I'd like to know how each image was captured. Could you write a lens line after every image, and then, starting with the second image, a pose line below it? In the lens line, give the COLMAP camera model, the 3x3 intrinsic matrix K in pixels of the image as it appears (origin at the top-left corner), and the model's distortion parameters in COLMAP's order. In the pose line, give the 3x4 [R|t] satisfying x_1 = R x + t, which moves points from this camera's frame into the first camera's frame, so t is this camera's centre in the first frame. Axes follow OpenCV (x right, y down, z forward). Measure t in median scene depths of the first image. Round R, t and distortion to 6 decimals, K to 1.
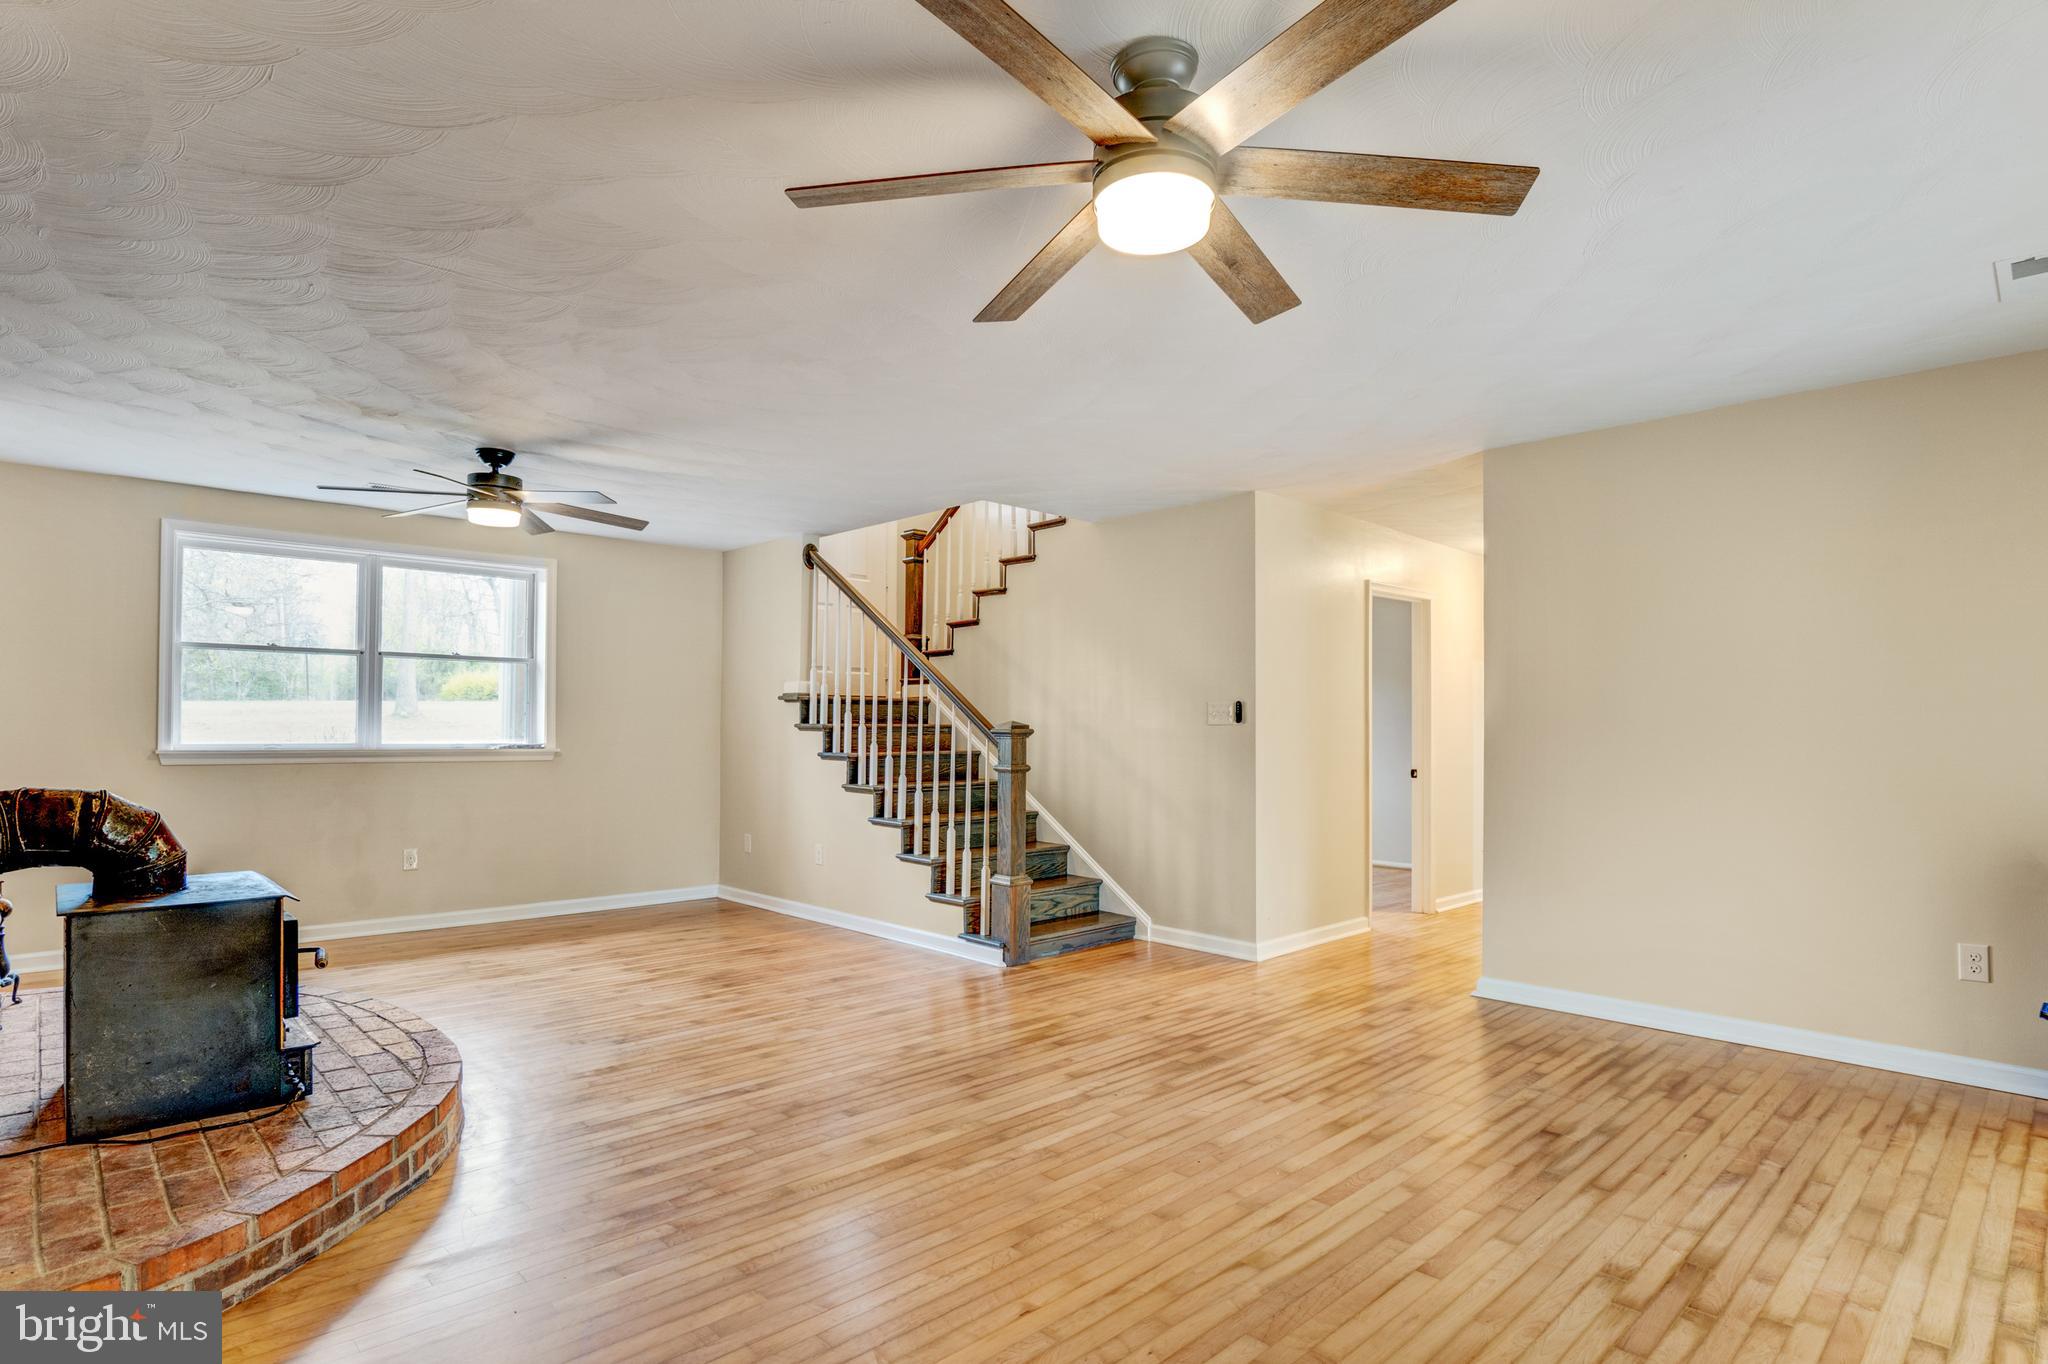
lens RADIAL K [[1044.5, 0, 1029.8], [0, 1044.5, 728.1], [0, 0, 1]] dist [-0.018877, -0.003061]
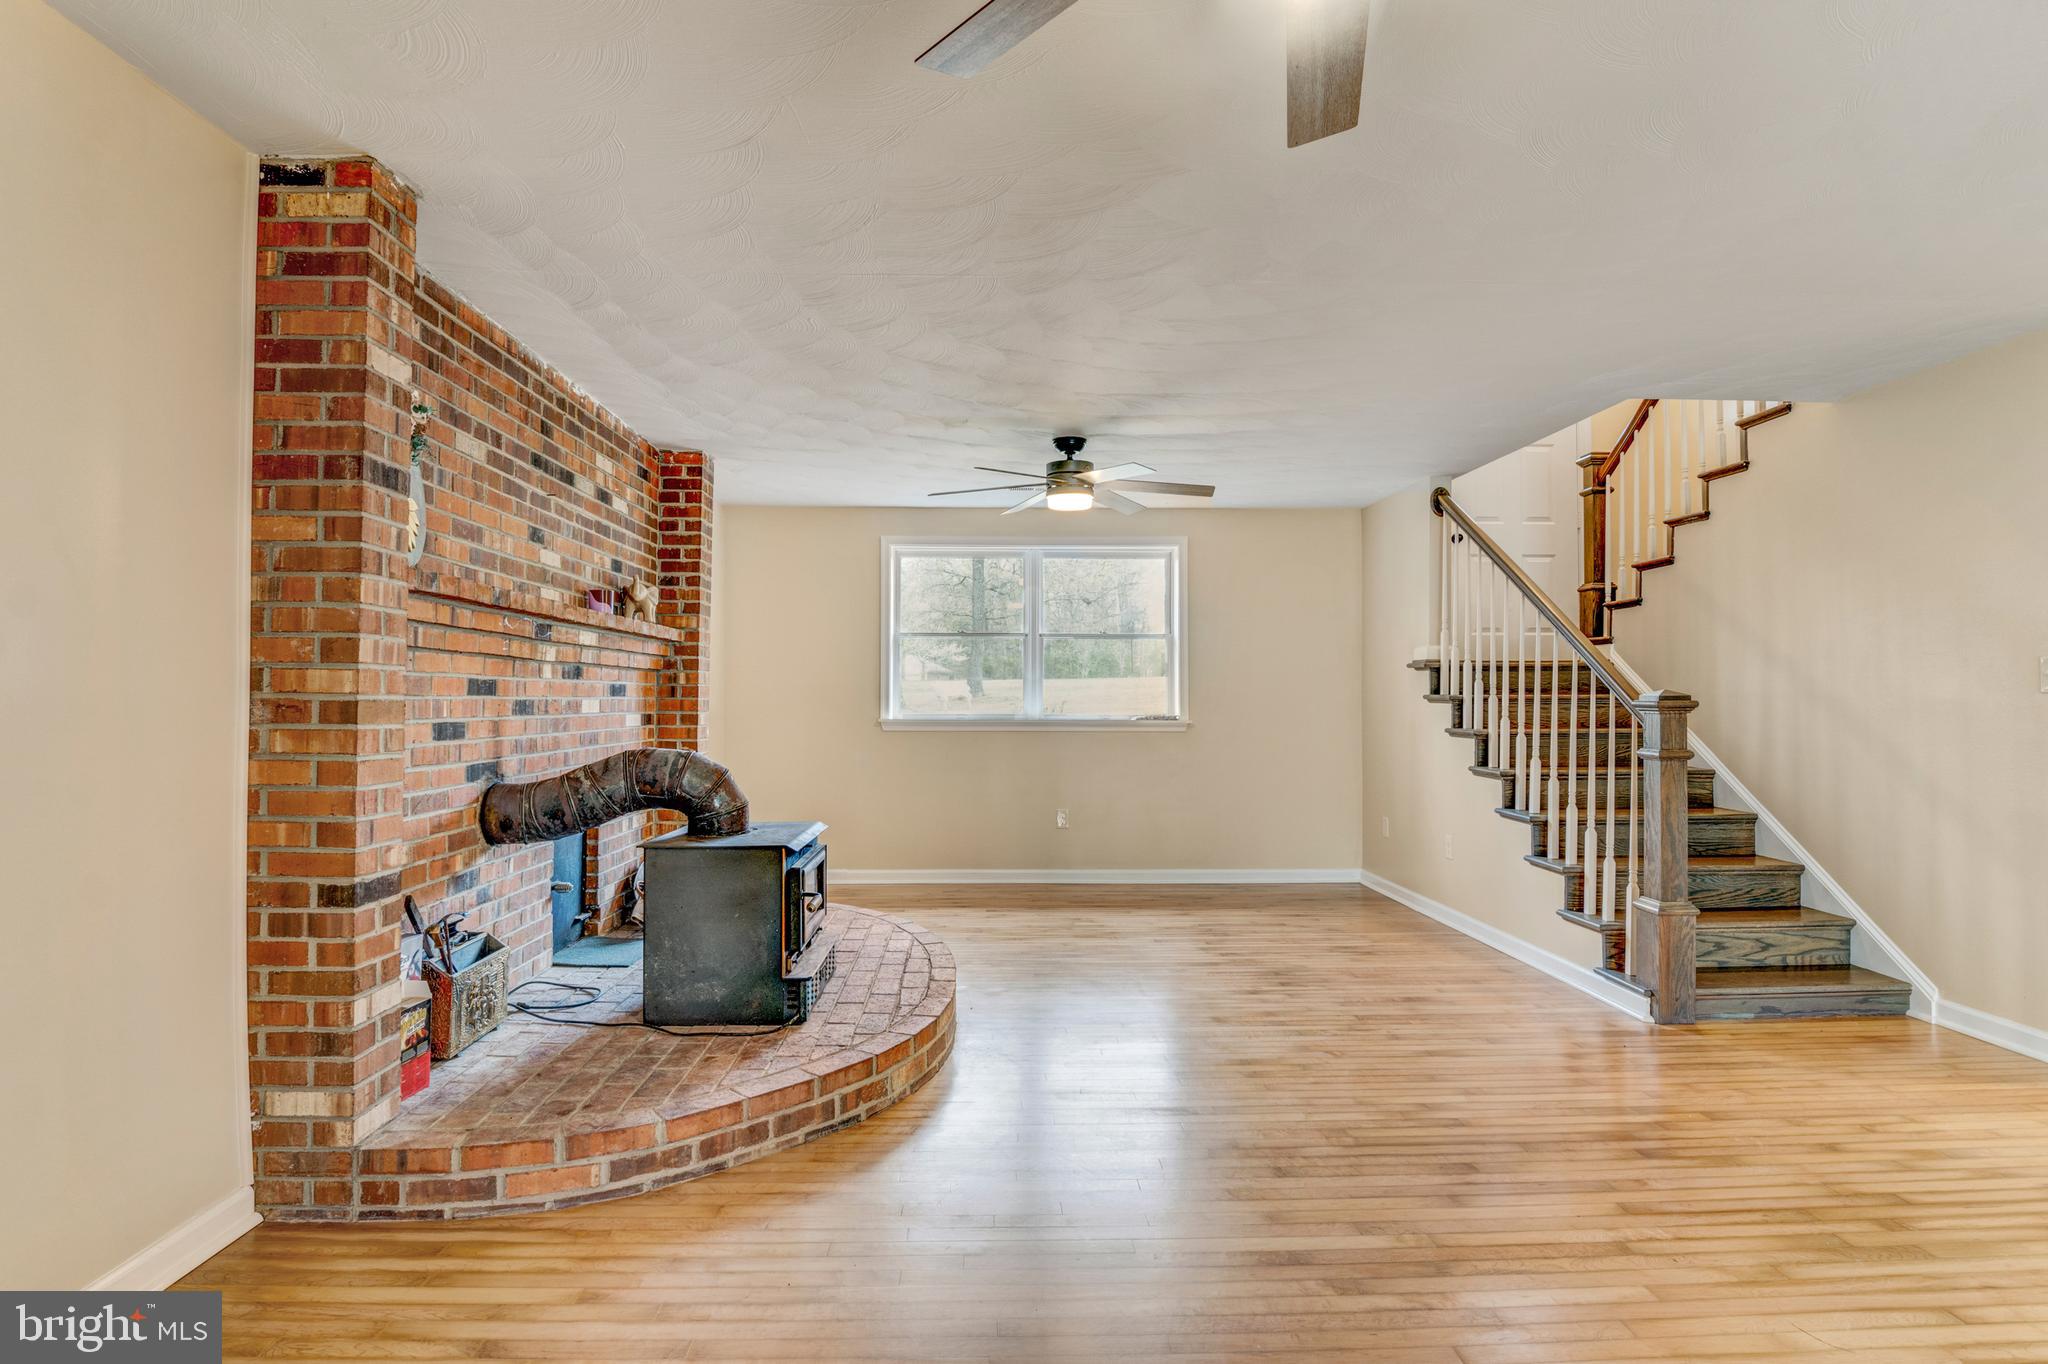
lens RADIAL K [[1044.5, 0, 1024.8], [0, 1044.5, 685.0], [0, 0, 1]] dist [-0.018877, -0.003061]
pose [[0.742403, -0.013370, -0.669821, 0.138467], [0.003683, 0.999867, -0.015875, 0.000282], [0.669944, 0.009318, 0.742353, 0.157295]]
